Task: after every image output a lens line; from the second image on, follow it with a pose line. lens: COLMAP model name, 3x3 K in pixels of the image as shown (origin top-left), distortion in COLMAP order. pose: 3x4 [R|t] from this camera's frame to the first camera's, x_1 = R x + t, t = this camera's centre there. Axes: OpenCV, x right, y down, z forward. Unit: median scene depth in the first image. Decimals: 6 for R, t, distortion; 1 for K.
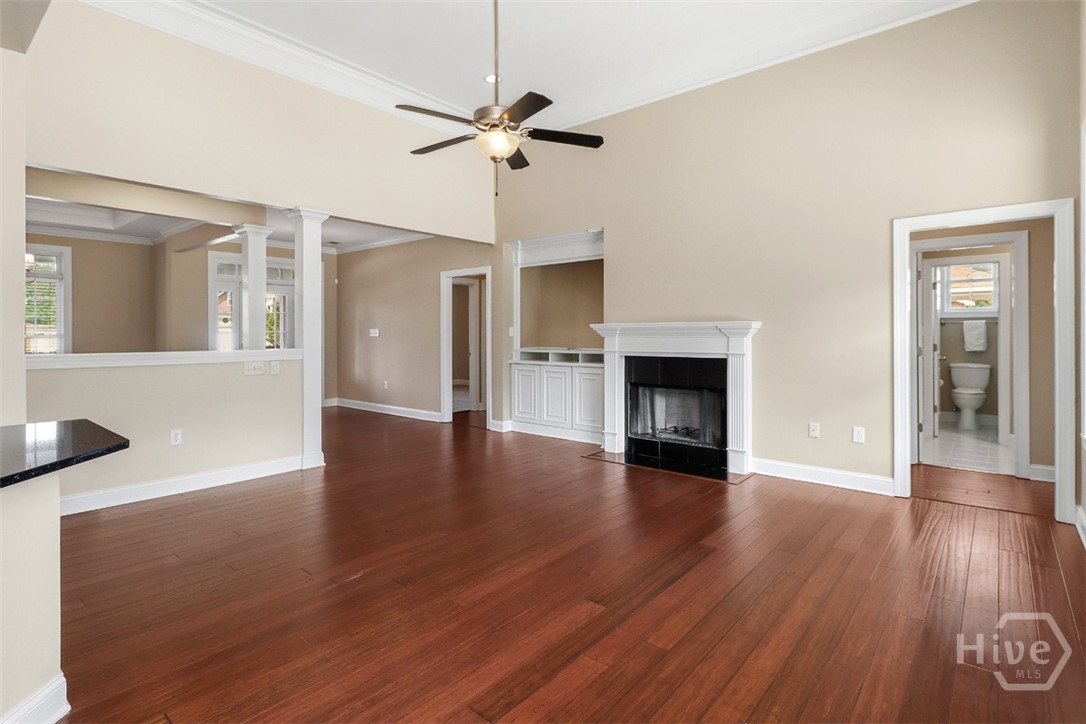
lens RADIAL K [[539.2, 0, 560.4], [0, 539.2, 335.6], [0, 0, 1]] dist [0.002320, -0.000028]
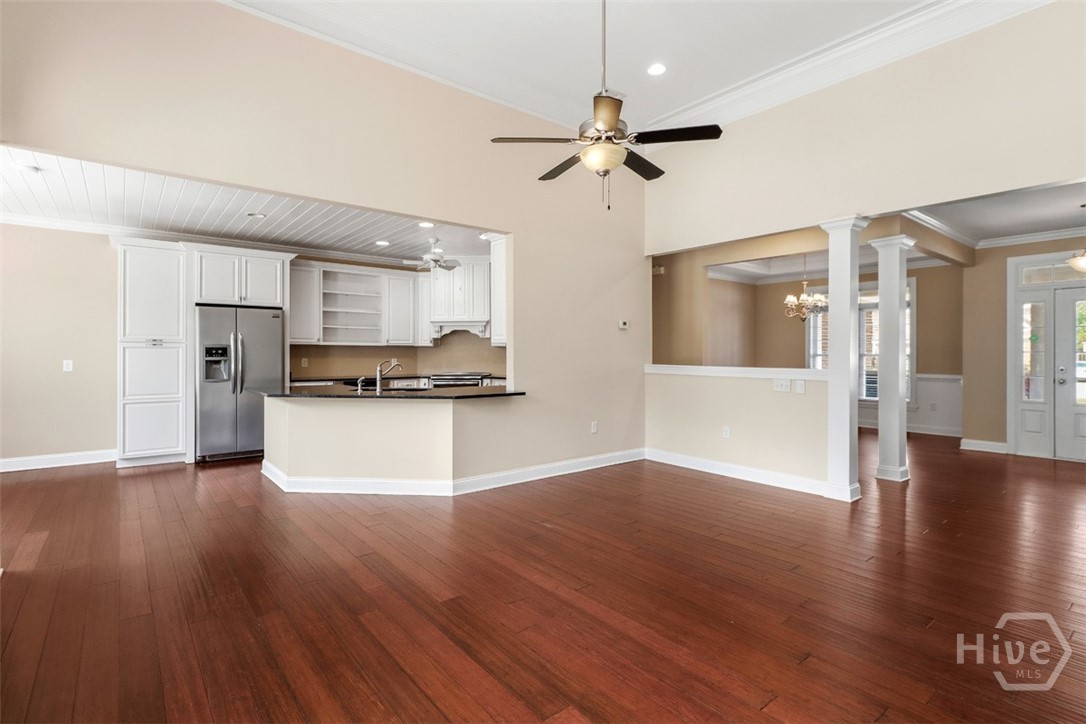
lens RADIAL K [[539.2, 0, 542.5], [0, 539.2, 355.7], [0, 0, 1]] dist [0.002320, -0.000028]
pose [[-0.225173, 0.007661, -0.974289, 0.986568], [-0.007754, 0.999923, 0.009654, -0.009430], [0.974288, 0.009728, -0.225096, 1.290902]]
